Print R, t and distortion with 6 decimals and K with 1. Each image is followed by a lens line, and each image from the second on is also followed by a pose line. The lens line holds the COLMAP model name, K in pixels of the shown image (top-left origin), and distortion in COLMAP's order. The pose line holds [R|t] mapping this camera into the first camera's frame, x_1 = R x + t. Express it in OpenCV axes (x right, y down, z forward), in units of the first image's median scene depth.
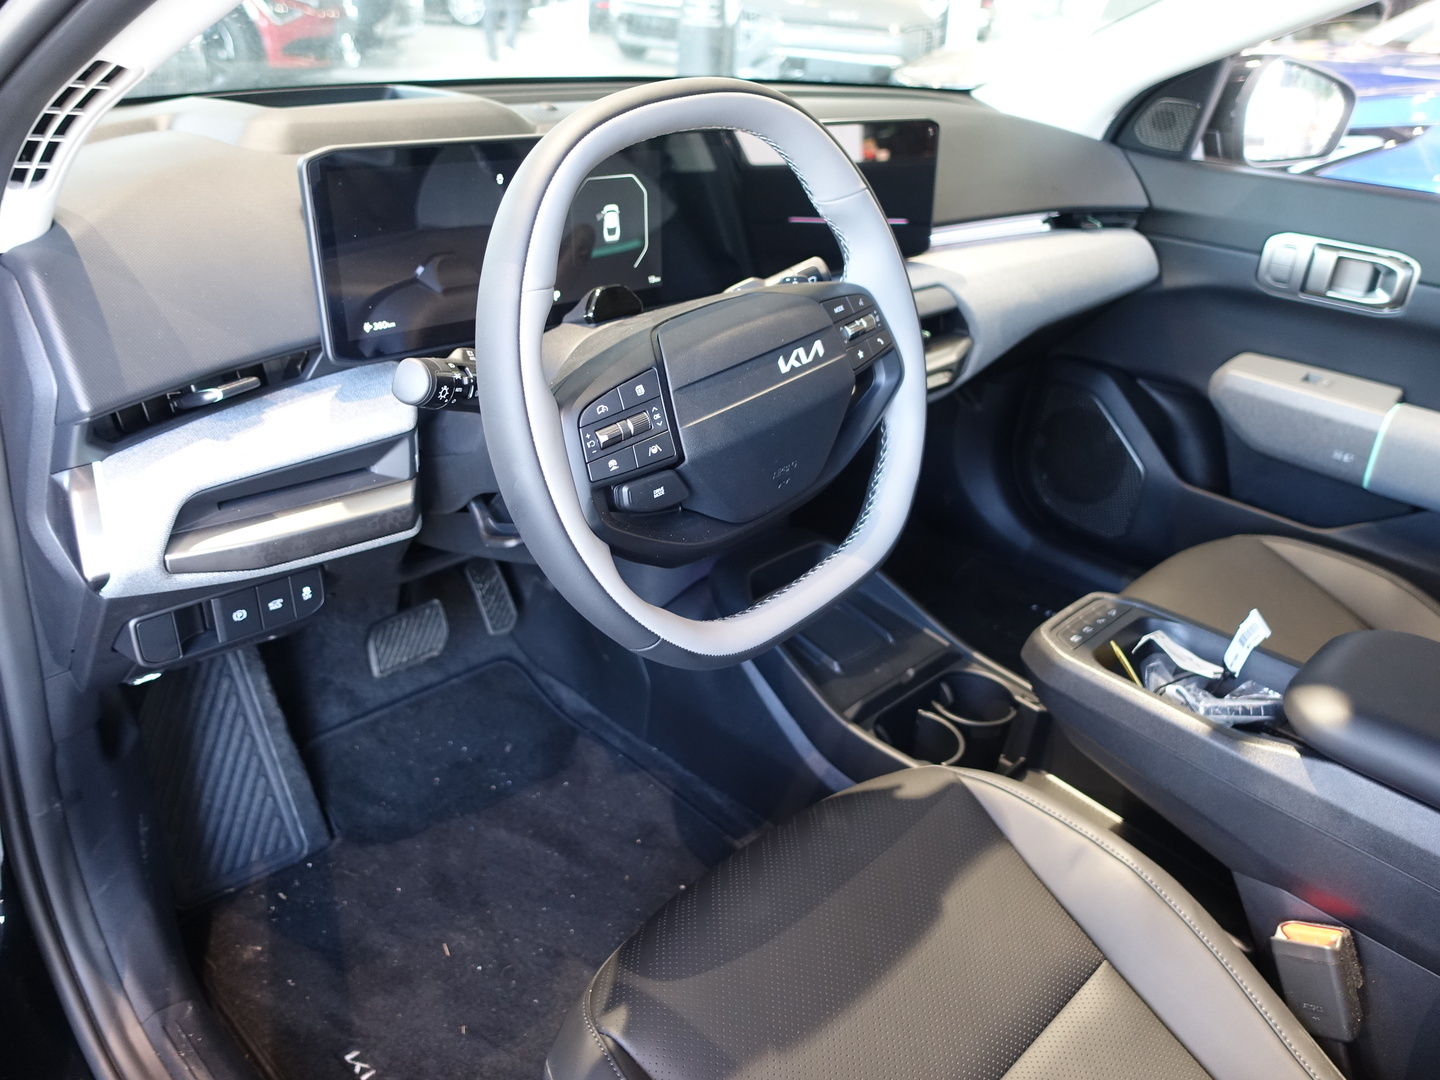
lens RADIAL K [[1114.2, 0, 720.0], [0, 1114.2, 540.0], [0, 0, 1]] dist [-0.000643, -0.006781]
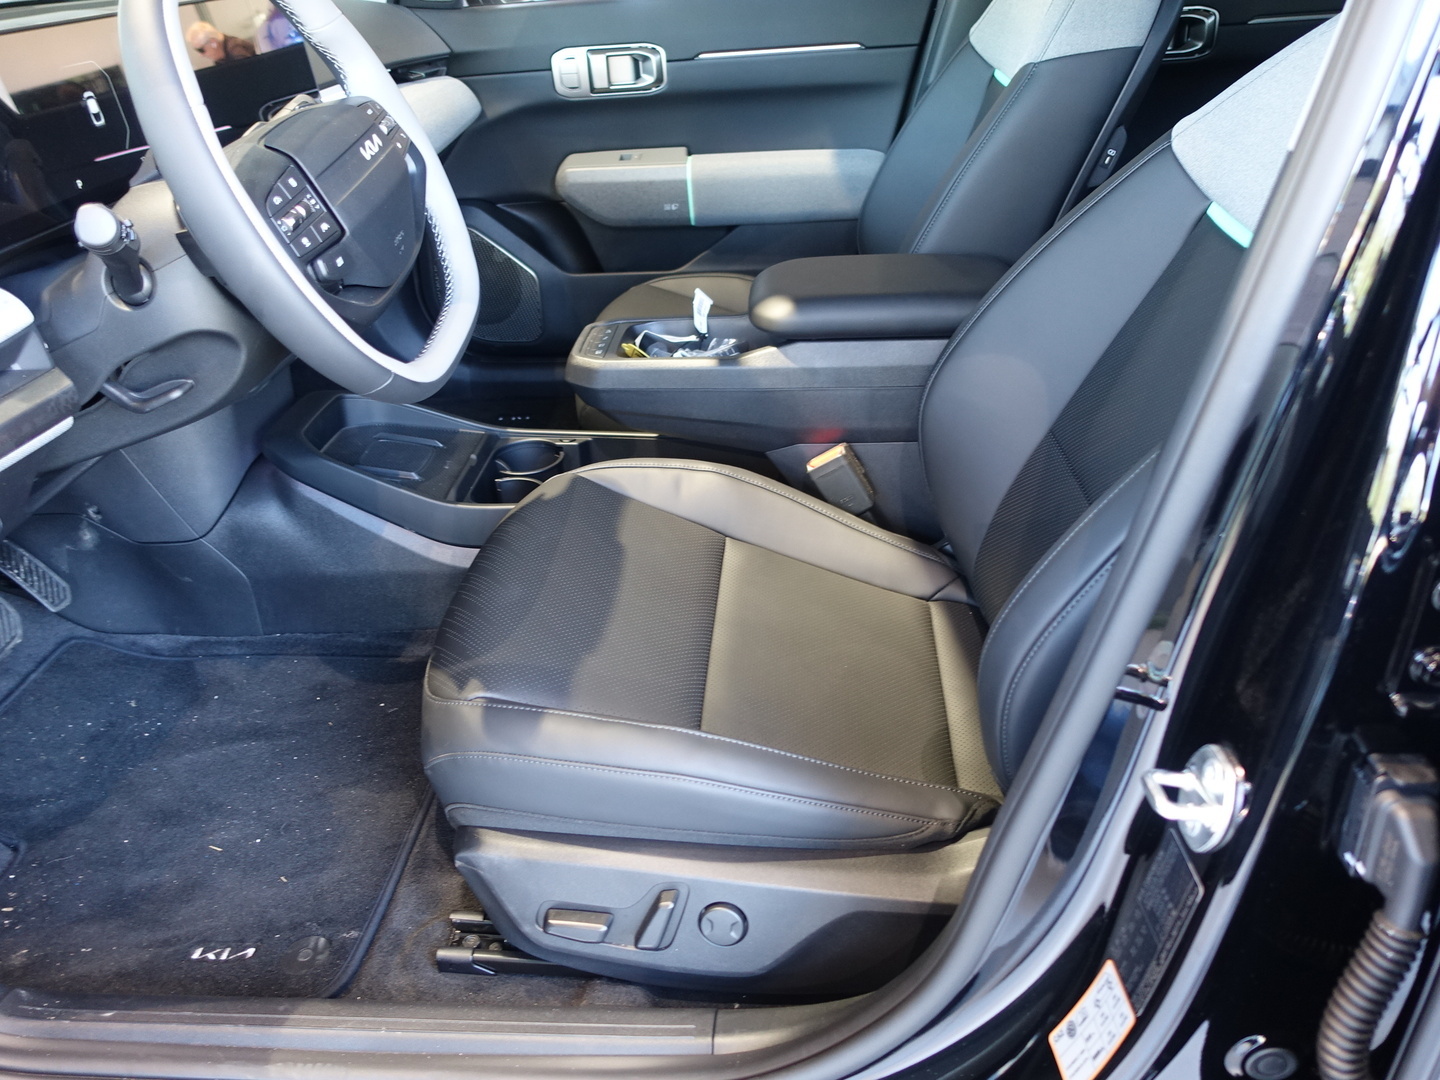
lens RADIAL K [[1114.2, 0, 720.0], [0, 1114.2, 540.0], [0, 0, 1]] dist [-0.000643, -0.006781]
pose [[0.756404, -0.412805, 0.507390, -0.320187], [0.386479, 0.907874, 0.162480, 0.130186], [-0.527719, 0.073195, 0.846260, -0.154753]]
